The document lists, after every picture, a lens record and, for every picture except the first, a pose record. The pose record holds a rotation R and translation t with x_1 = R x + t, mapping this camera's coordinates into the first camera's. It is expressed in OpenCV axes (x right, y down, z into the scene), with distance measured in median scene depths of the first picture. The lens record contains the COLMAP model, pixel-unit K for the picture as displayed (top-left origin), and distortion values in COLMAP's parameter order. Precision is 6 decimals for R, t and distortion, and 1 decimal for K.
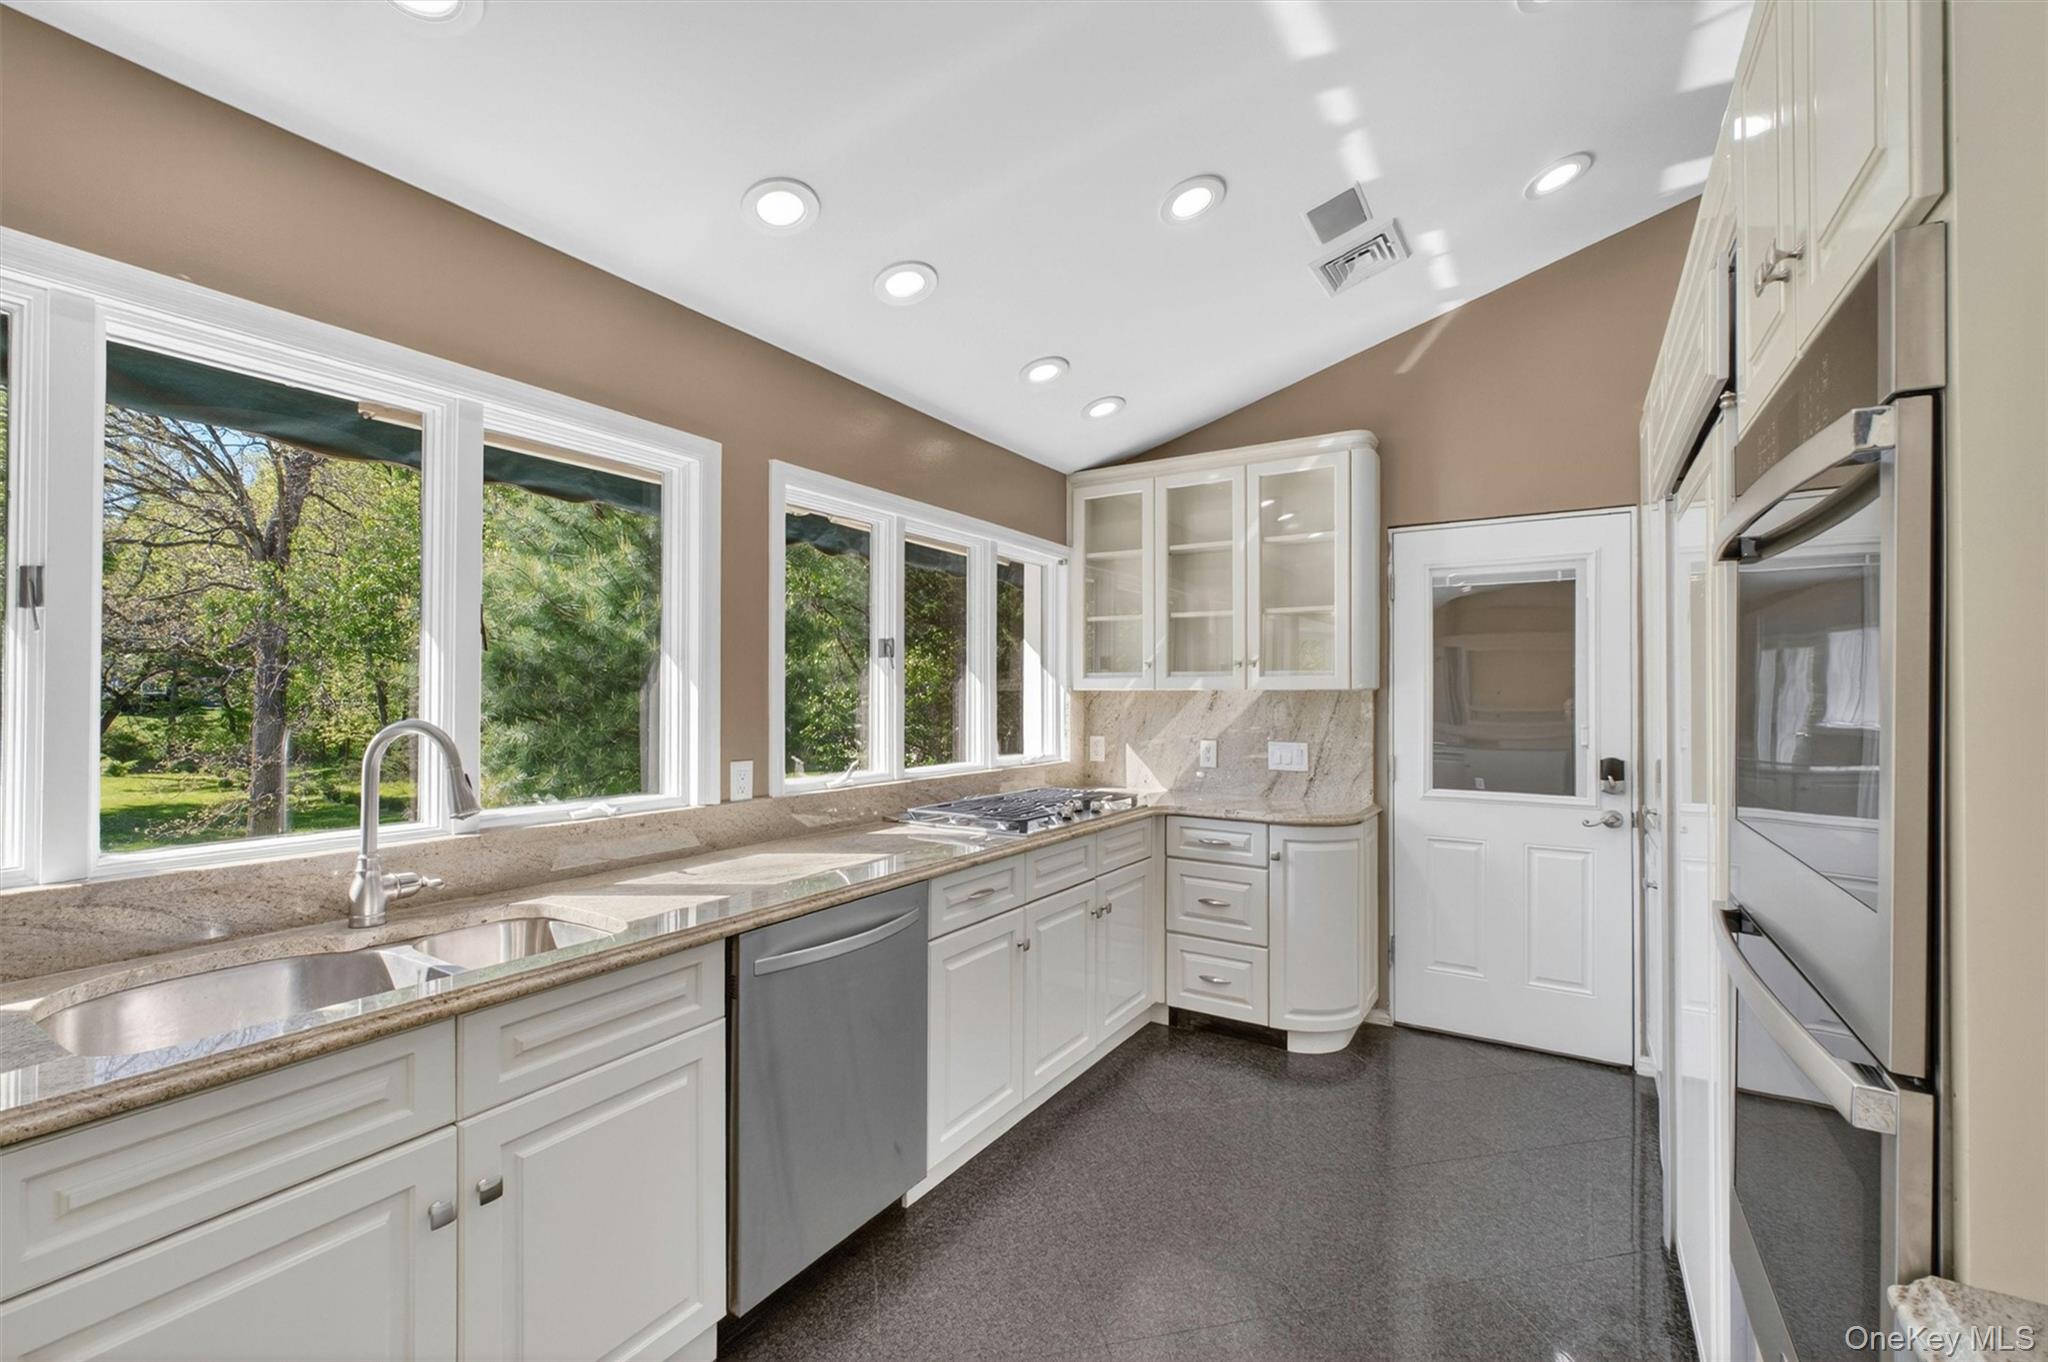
lens RADIAL K [[864.5, 0, 1019.4], [0, 864.5, 685.6], [0, 0, 1]] dist [0.000308, -0.000274]
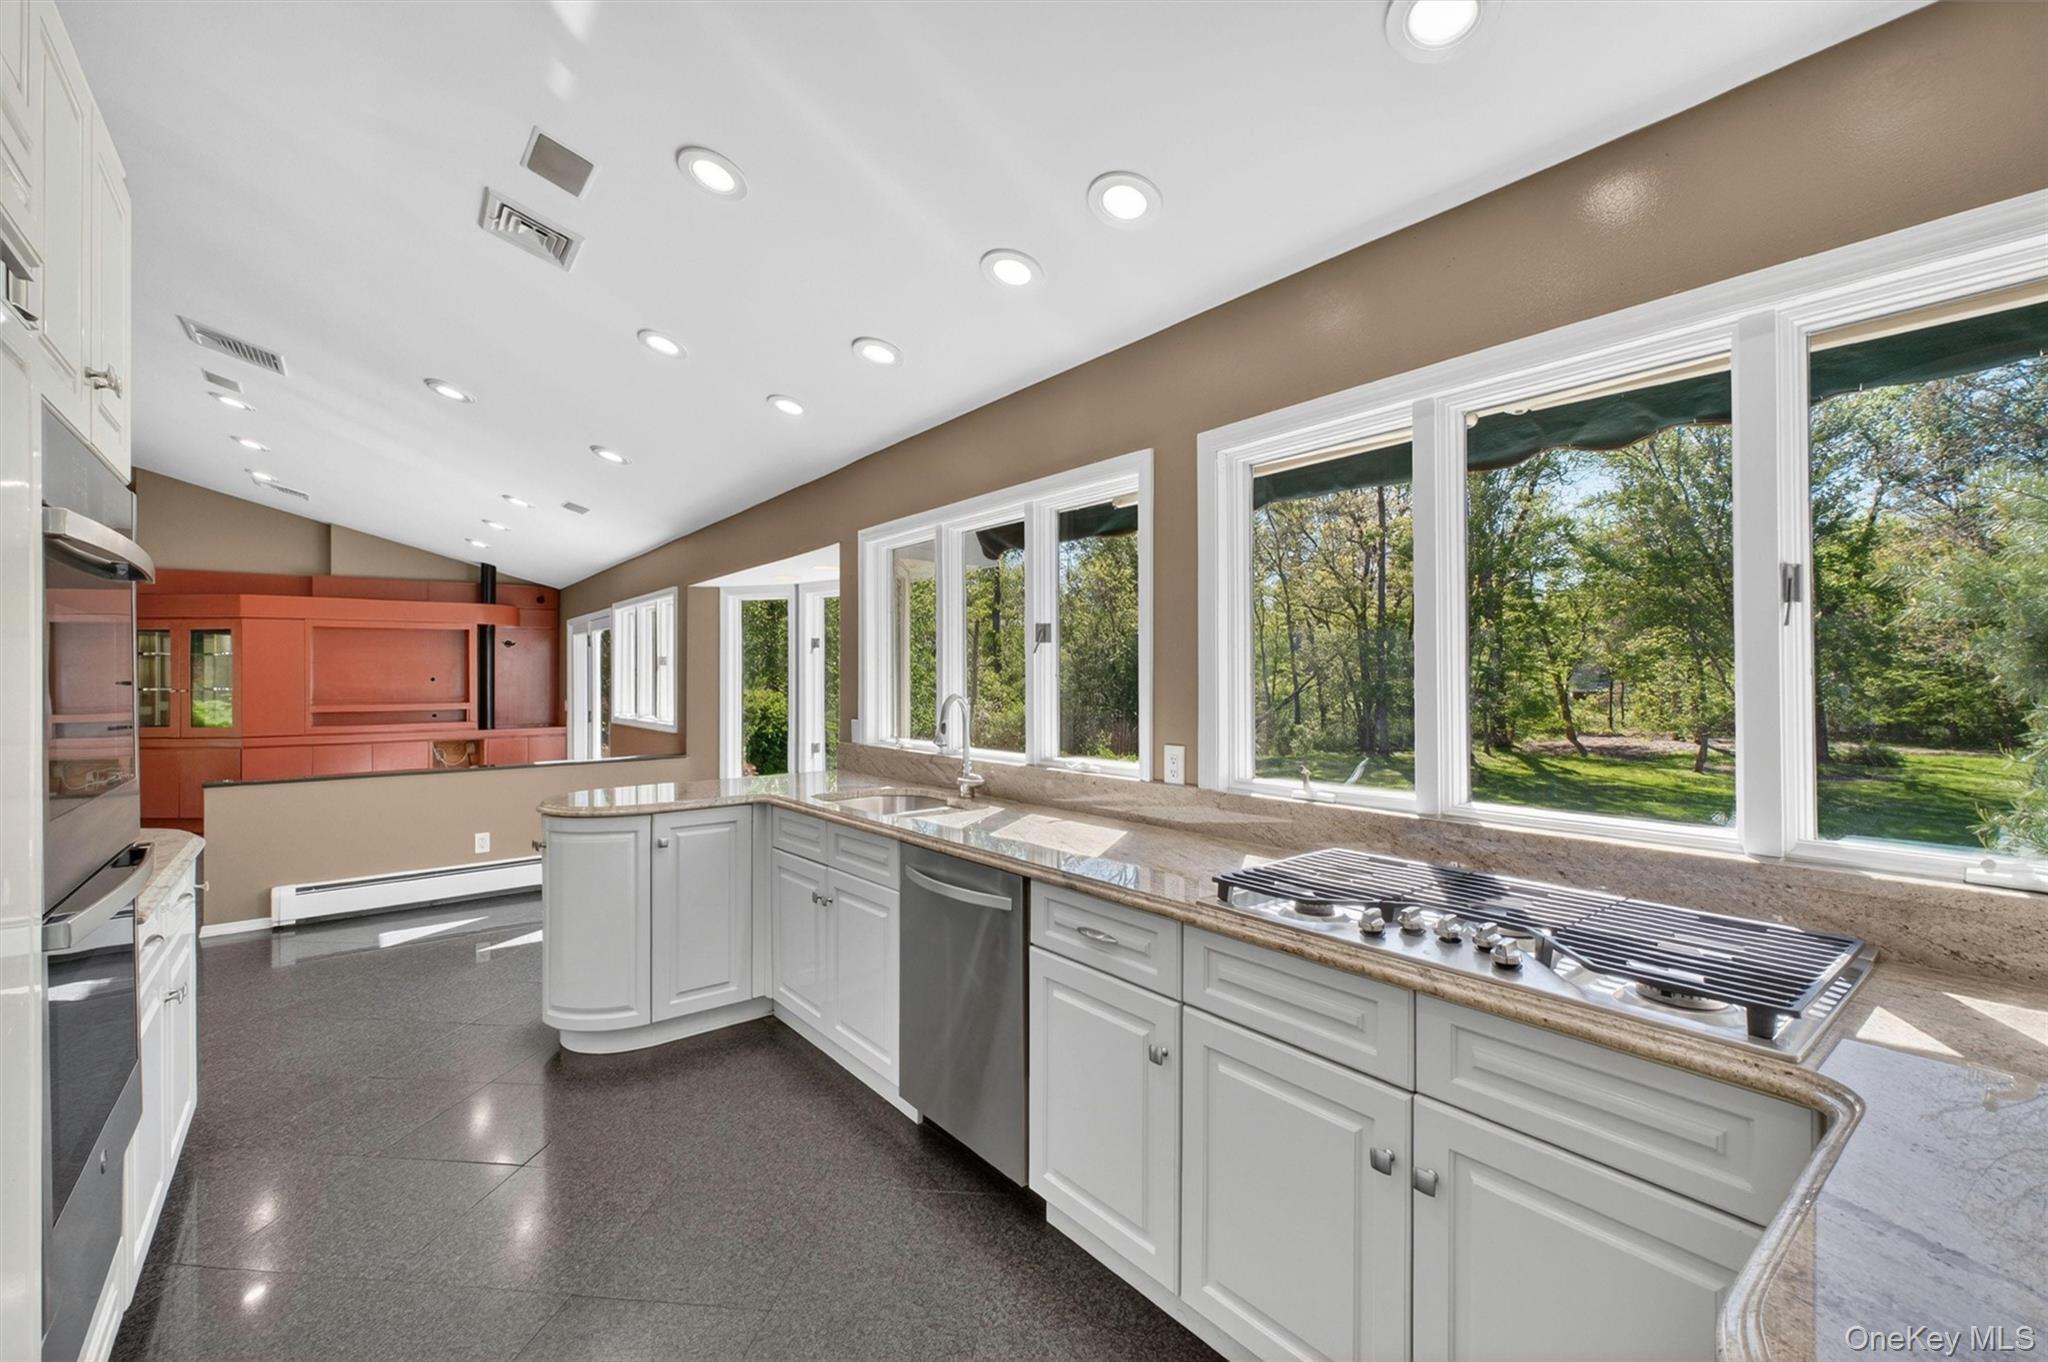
lens RADIAL K [[864.5, 0, 1039.2], [0, 864.5, 687.9], [0, 0, 1]] dist [0.000308, -0.000274]
pose [[-0.346793, 0.010653, -0.937881, 0.504643], [0.018535, 0.999818, 0.004503, 0.008536], [0.937758, -0.015822, -0.346927, 0.878299]]
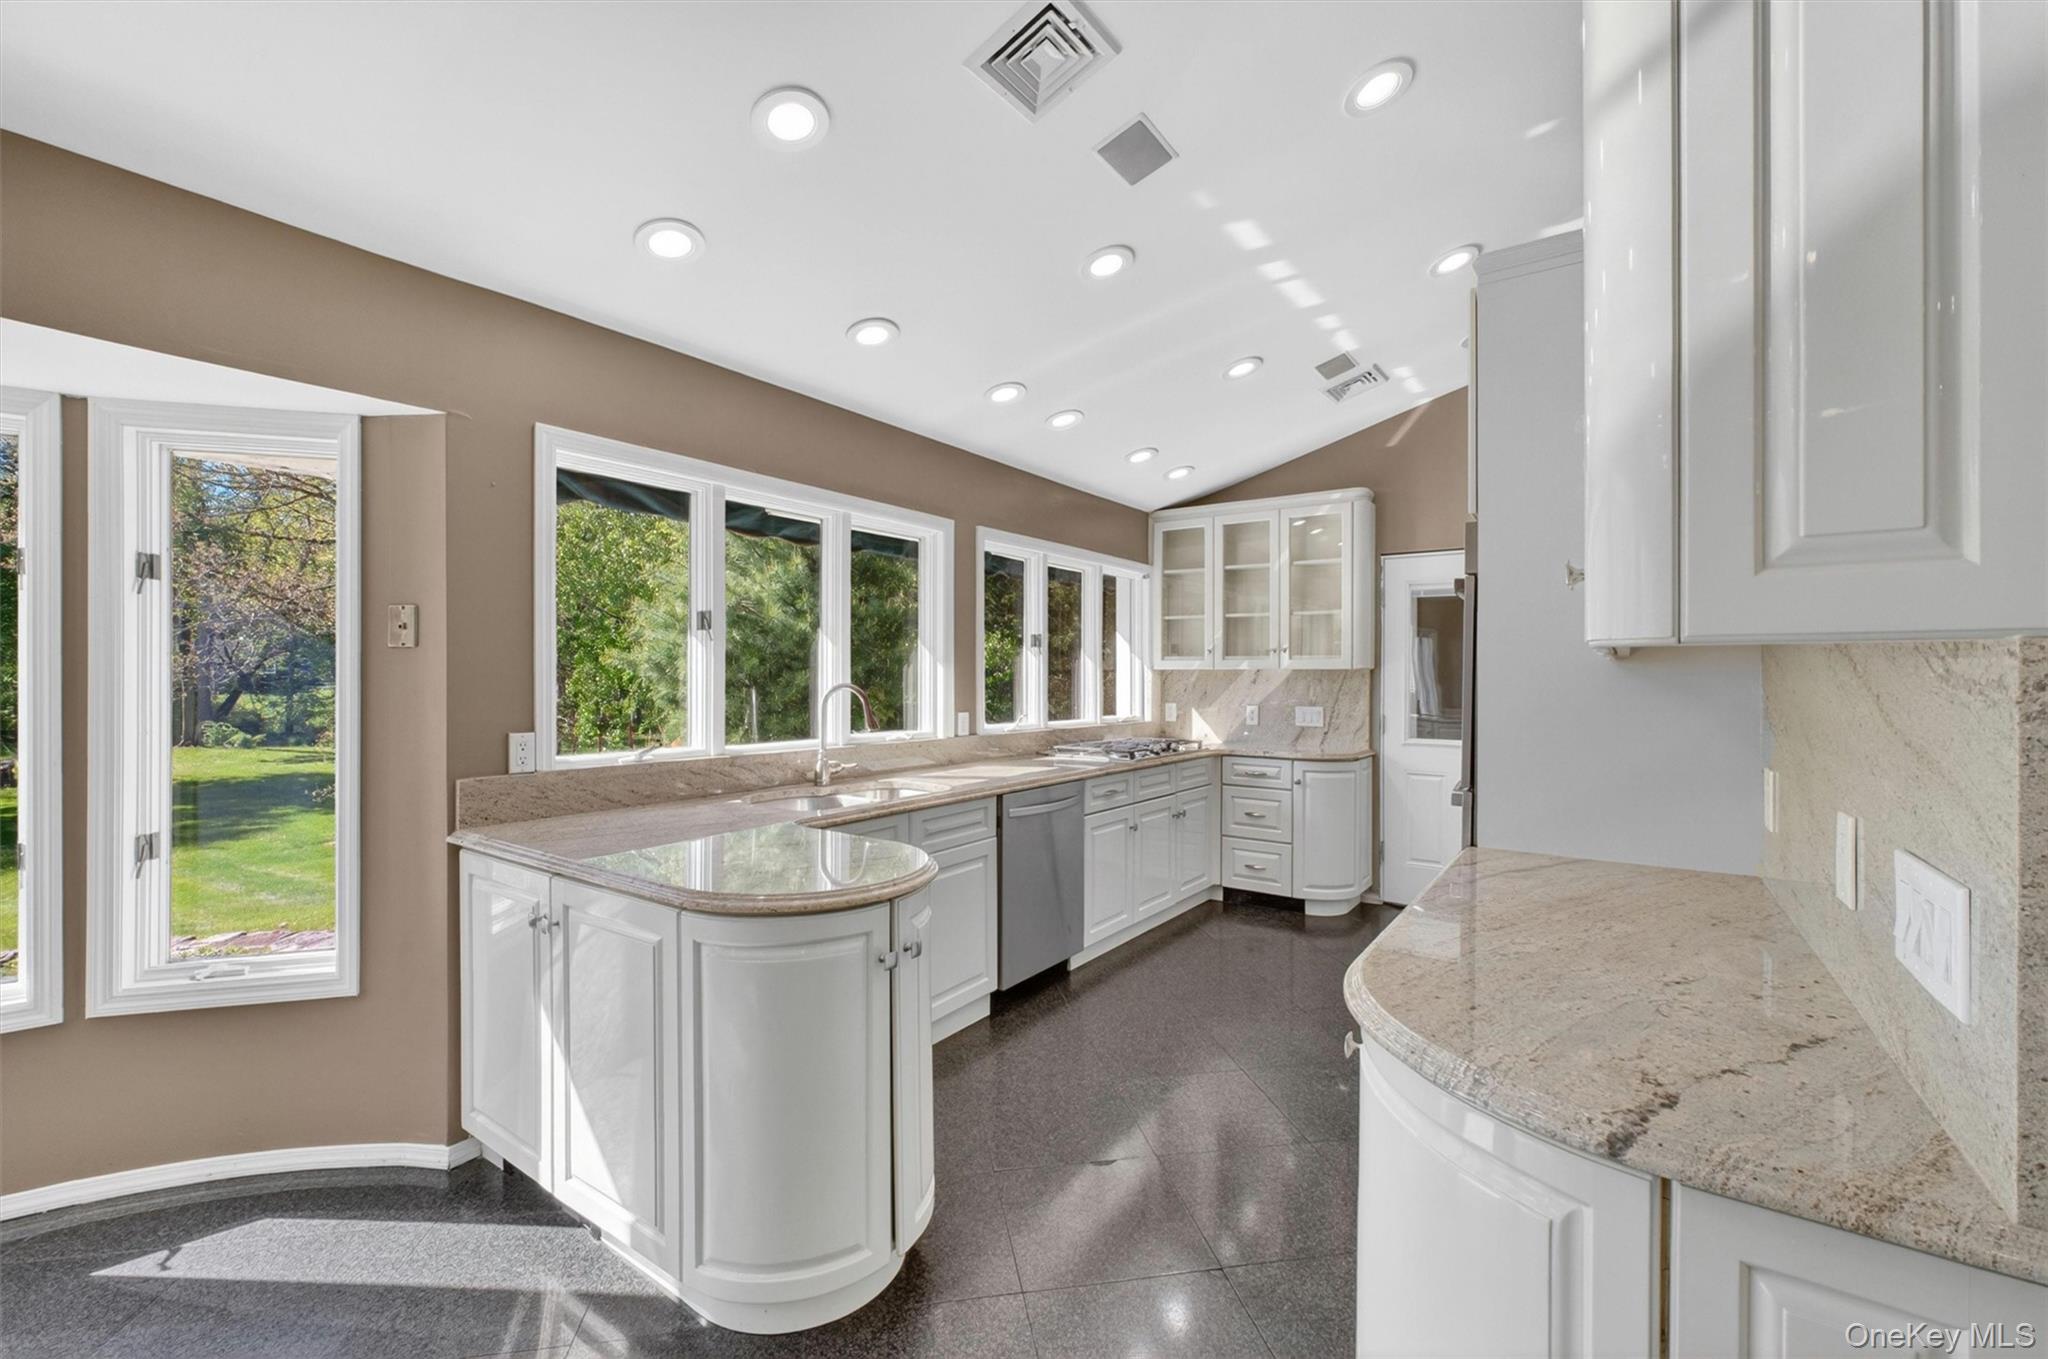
lens RADIAL K [[864.5, 0, 1020.8], [0, 864.5, 678.6], [0, 0, 1]] dist [0.000308, -0.000274]
pose [[0.998620, 0.000769, -0.052520, -0.091472], [-0.000020, 0.999898, 0.014257, 0.000332], [0.052526, -0.014236, 0.998518, -0.464039]]
